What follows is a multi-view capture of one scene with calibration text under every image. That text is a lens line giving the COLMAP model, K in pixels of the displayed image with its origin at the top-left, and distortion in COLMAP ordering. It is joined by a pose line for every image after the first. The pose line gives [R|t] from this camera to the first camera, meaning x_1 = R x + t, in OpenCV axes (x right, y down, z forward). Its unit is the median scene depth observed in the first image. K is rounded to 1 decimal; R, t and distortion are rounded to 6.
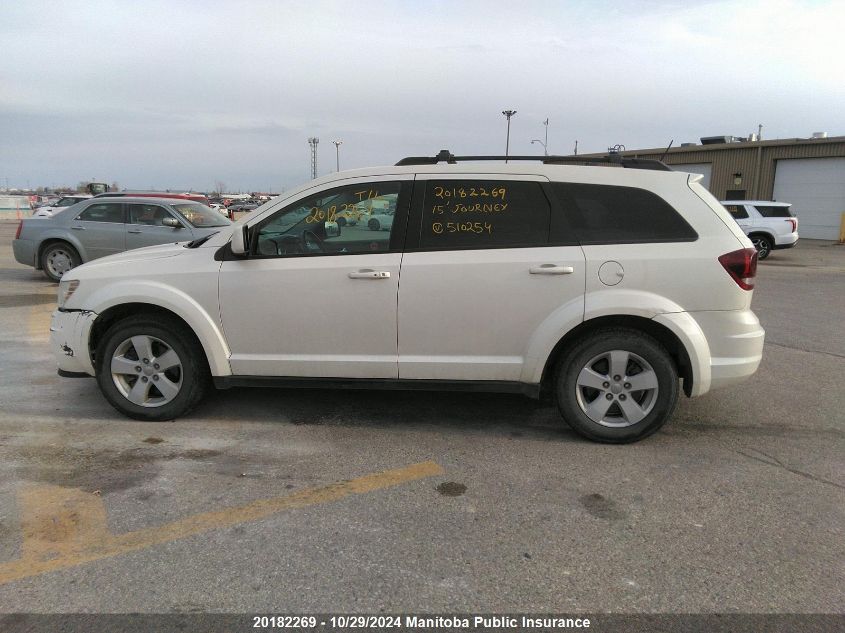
lens RADIAL K [[617.8, 0, 428.1], [0, 617.8, 317.0], [0, 0, 1]] dist [0.062807, -0.088119]
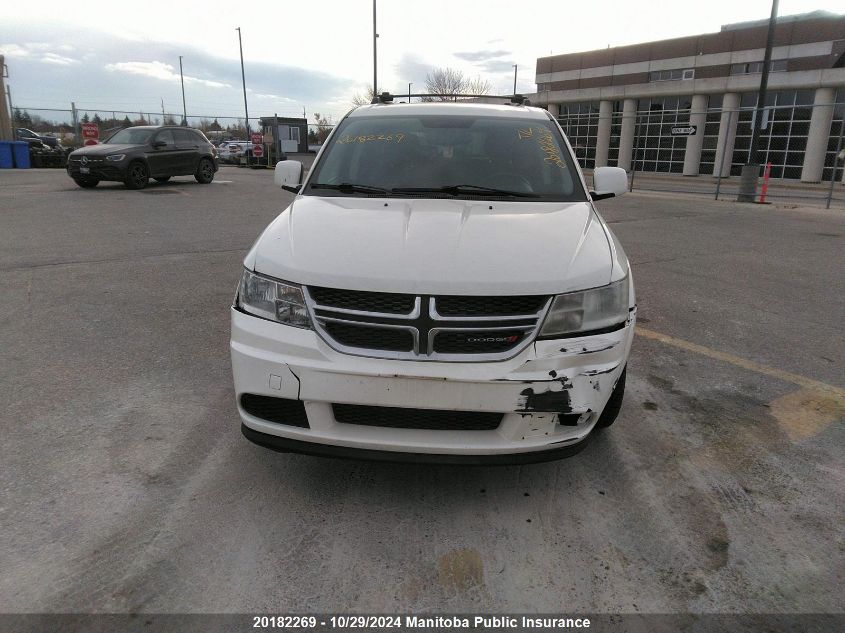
lens RADIAL K [[617.8, 0, 428.1], [0, 617.8, 317.0], [0, 0, 1]] dist [0.062807, -0.088119]
pose [[-0.049959, -0.280616, 0.958519, -0.273618], [0.152138, 0.946379, 0.284992, -0.052760], [-0.987096, 0.160065, -0.004588, 0.278977]]
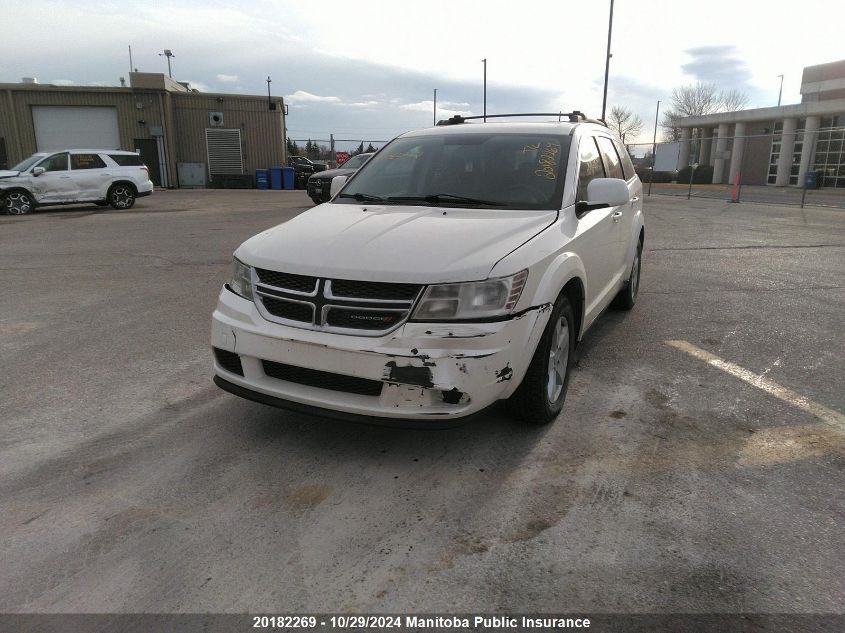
lens RADIAL K [[617.8, 0, 428.1], [0, 617.8, 317.0], [0, 0, 1]] dist [0.062807, -0.088119]
pose [[0.329281, -0.237465, 0.913884, -0.288955], [0.163326, 0.967595, 0.192573, -0.036759], [-0.929999, 0.085851, 0.357395, 0.194814]]
